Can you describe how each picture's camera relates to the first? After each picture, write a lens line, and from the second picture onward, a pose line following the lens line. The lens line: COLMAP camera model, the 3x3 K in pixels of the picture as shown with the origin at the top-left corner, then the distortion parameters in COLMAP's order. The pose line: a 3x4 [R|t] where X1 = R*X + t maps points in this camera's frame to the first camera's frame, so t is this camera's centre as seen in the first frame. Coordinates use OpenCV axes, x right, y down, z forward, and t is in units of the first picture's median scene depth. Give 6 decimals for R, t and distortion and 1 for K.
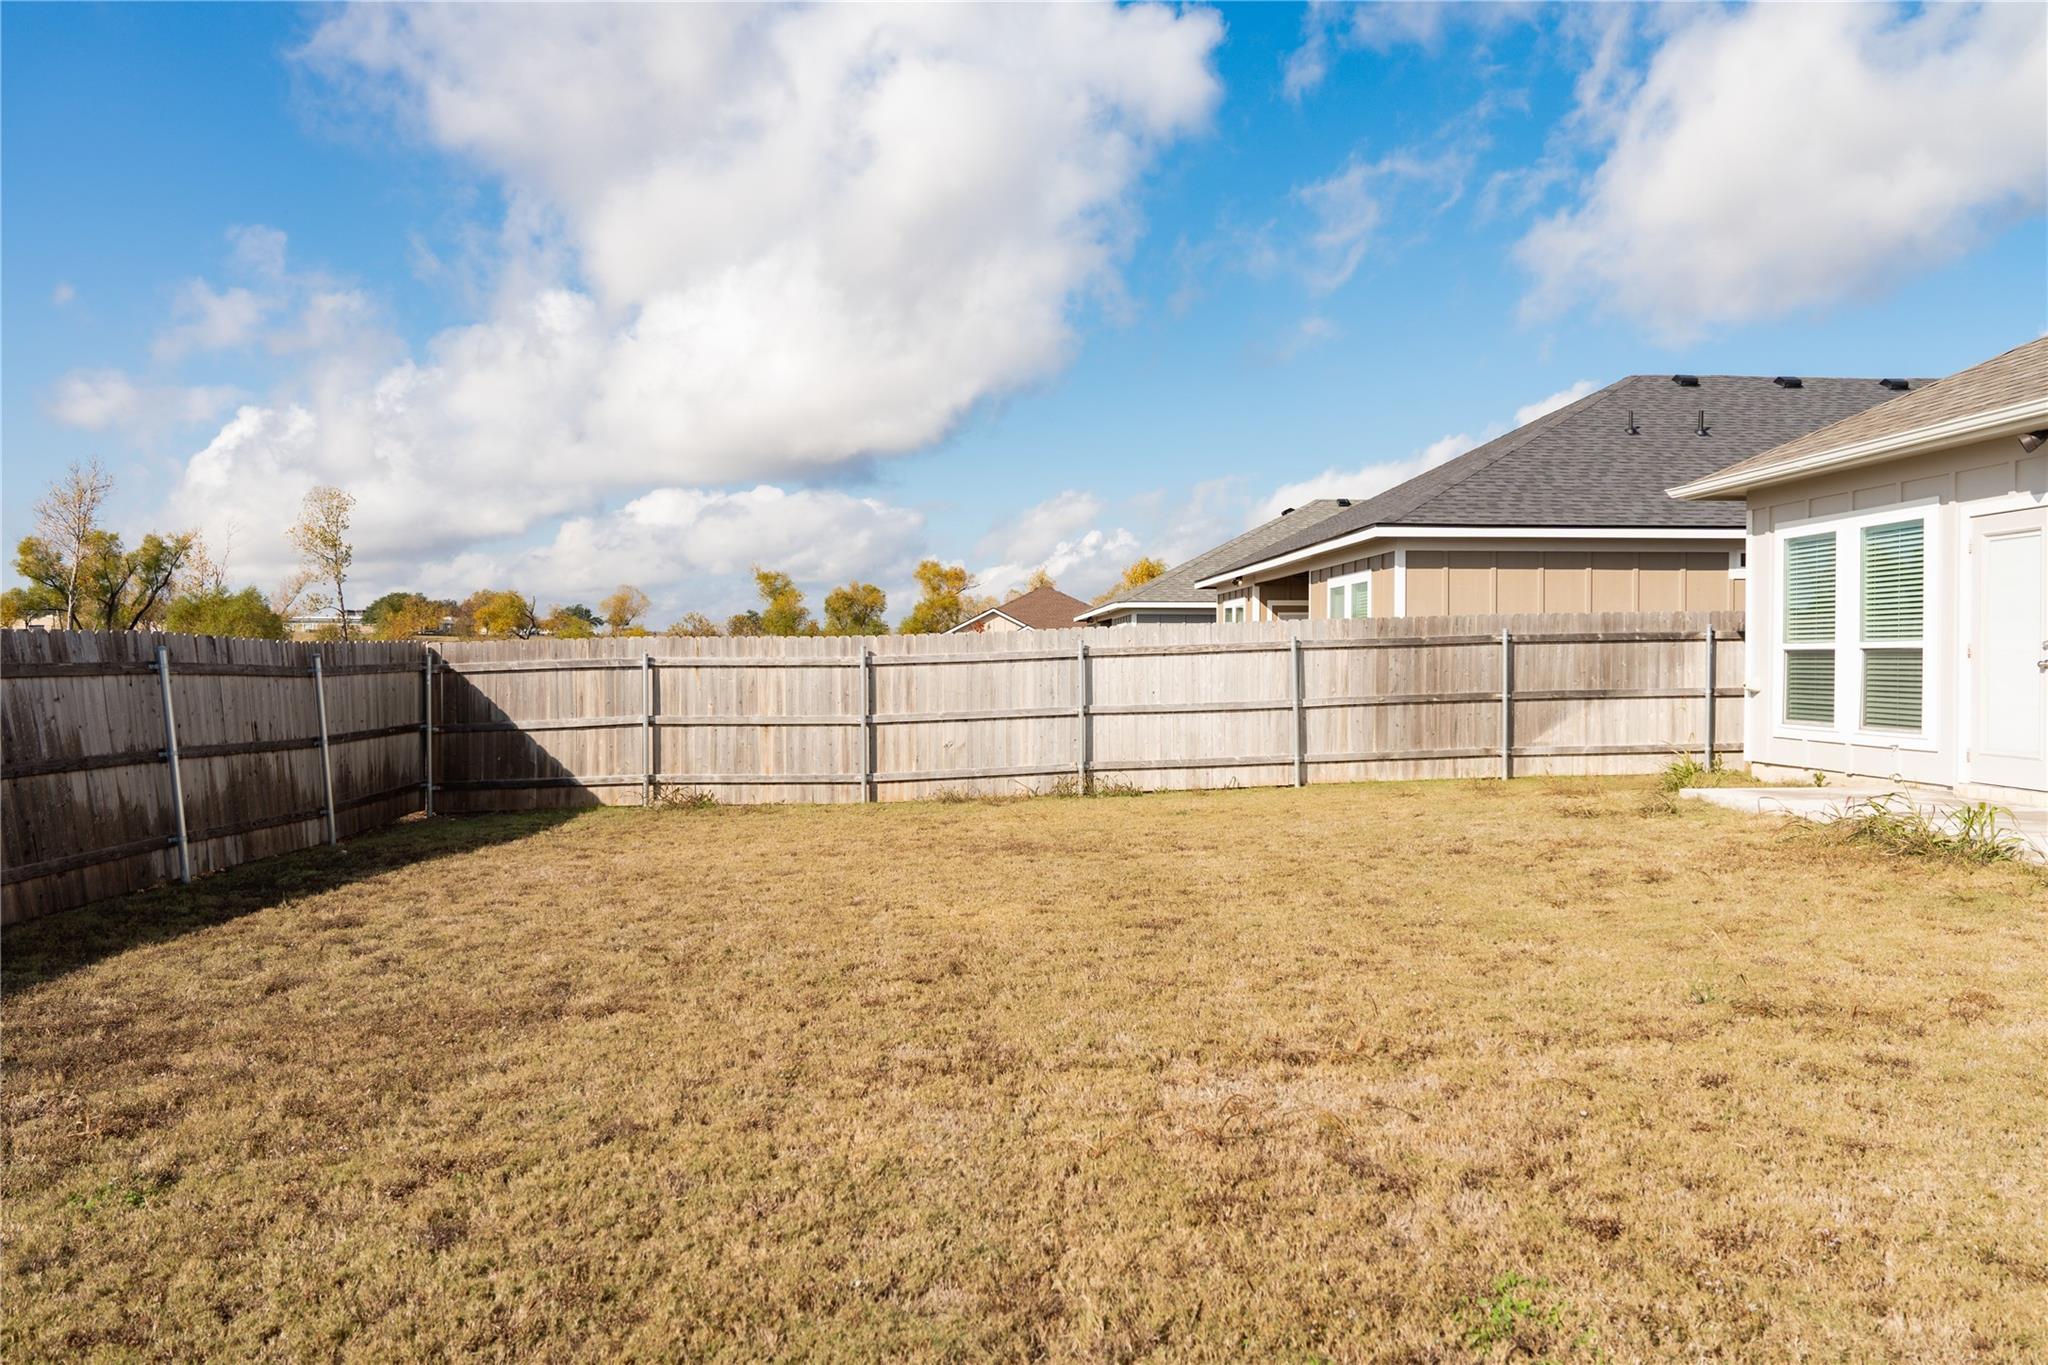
lens RADIAL K [[1389.3, 0, 1021.7], [0, 1389.3, 675.7], [0, 0, 1]] dist [-0.008341, -0.000750]
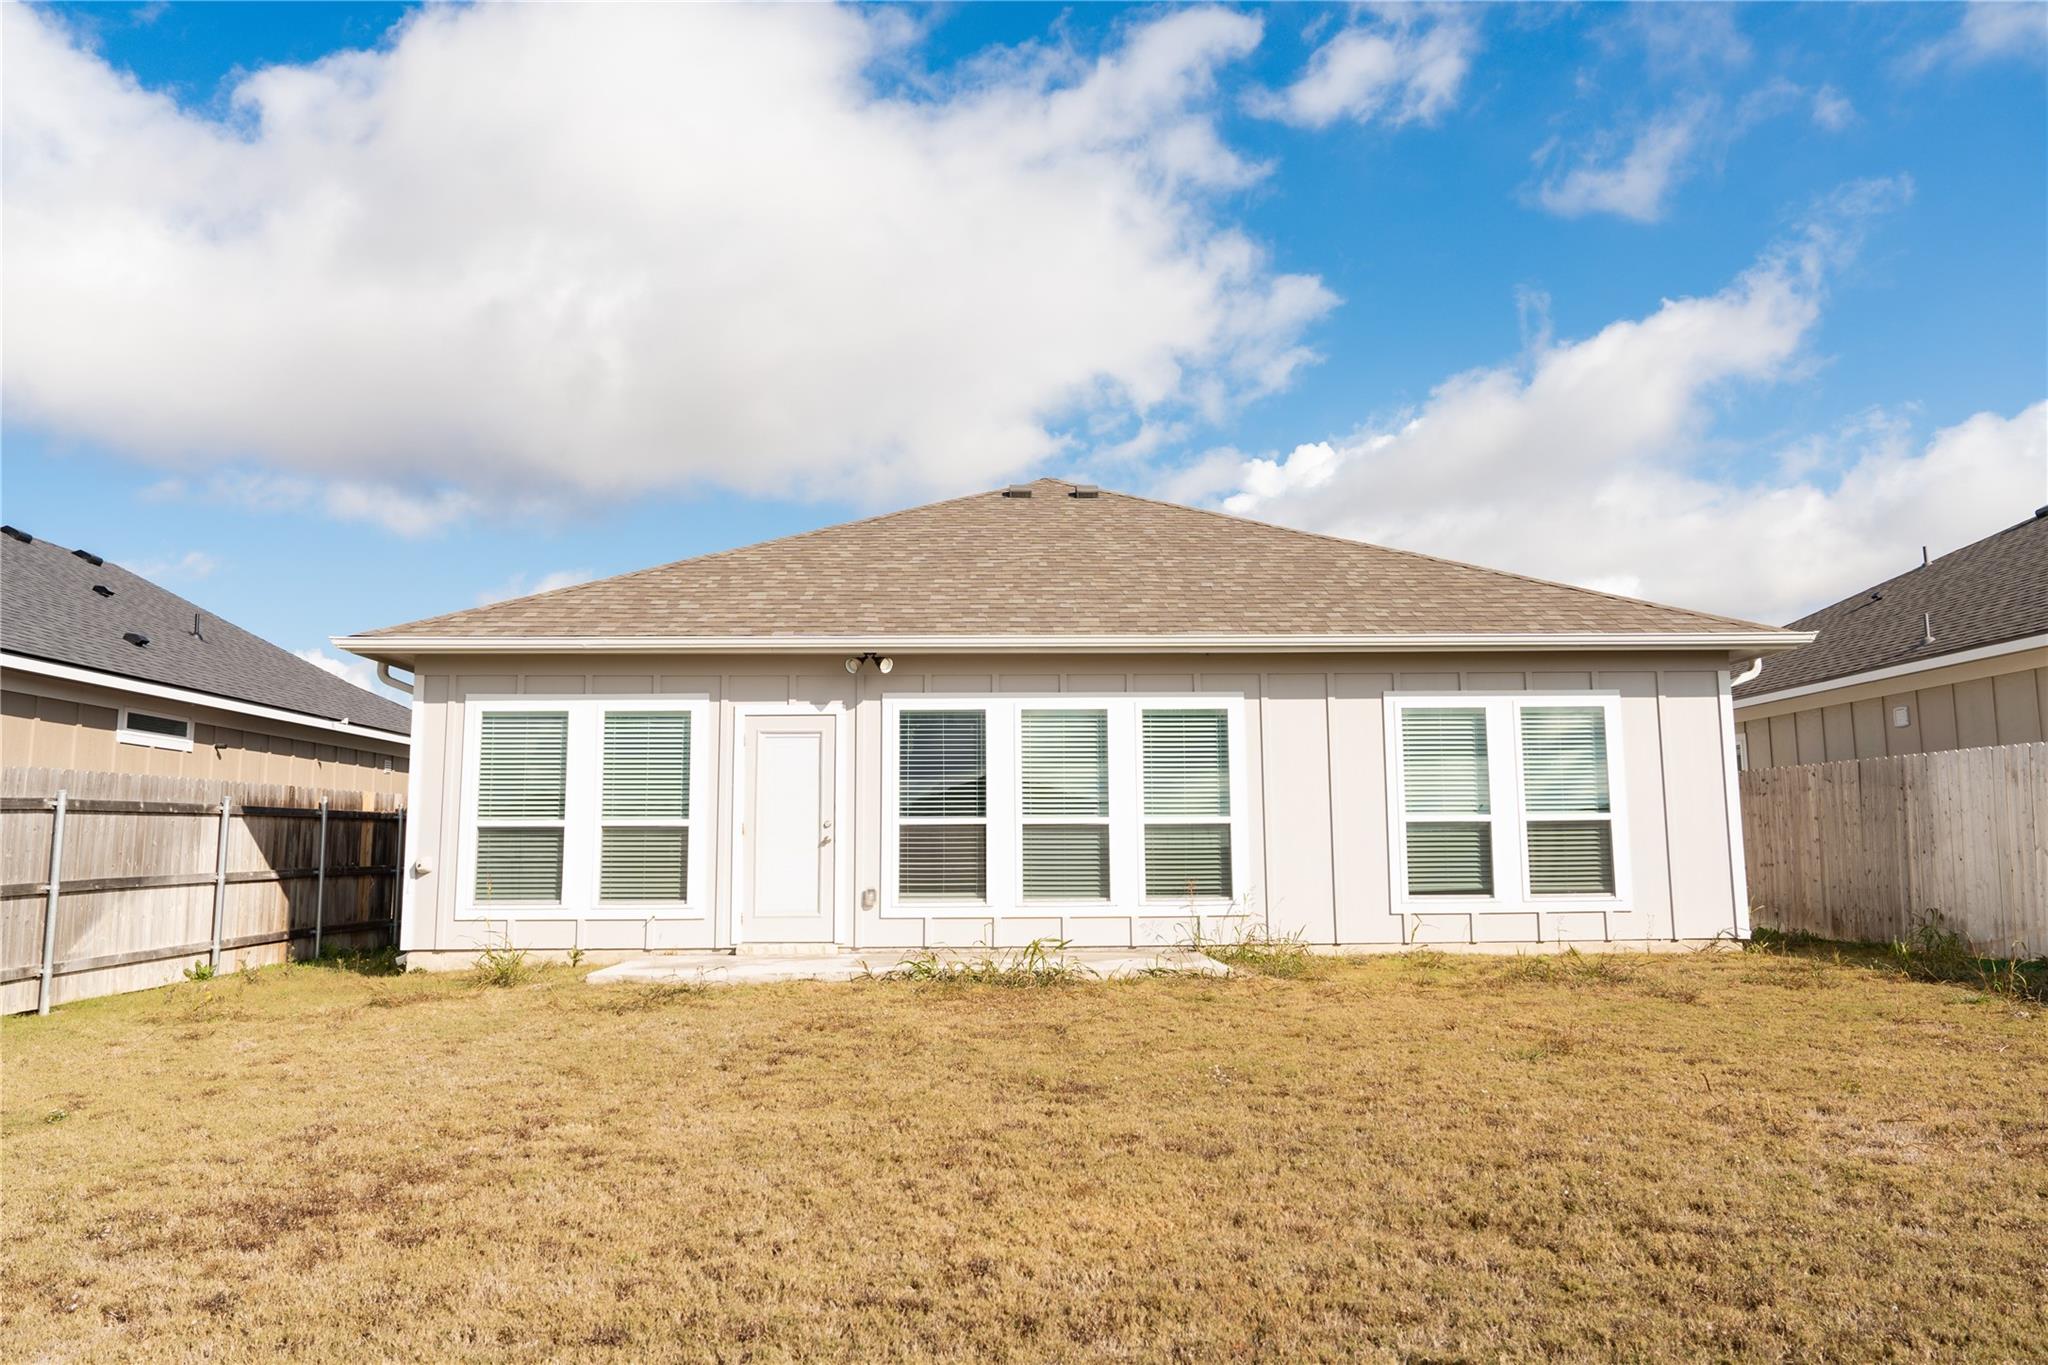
lens RADIAL K [[1389.3, 0, 1021.7], [0, 1389.3, 675.7], [0, 0, 1]] dist [-0.008341, -0.000750]
pose [[0.037994, 0.127250, 0.991143, -0.326899], [0.013243, 0.991708, -0.127831, 0.004176], [-0.999190, 0.017982, 0.035994, 0.490540]]
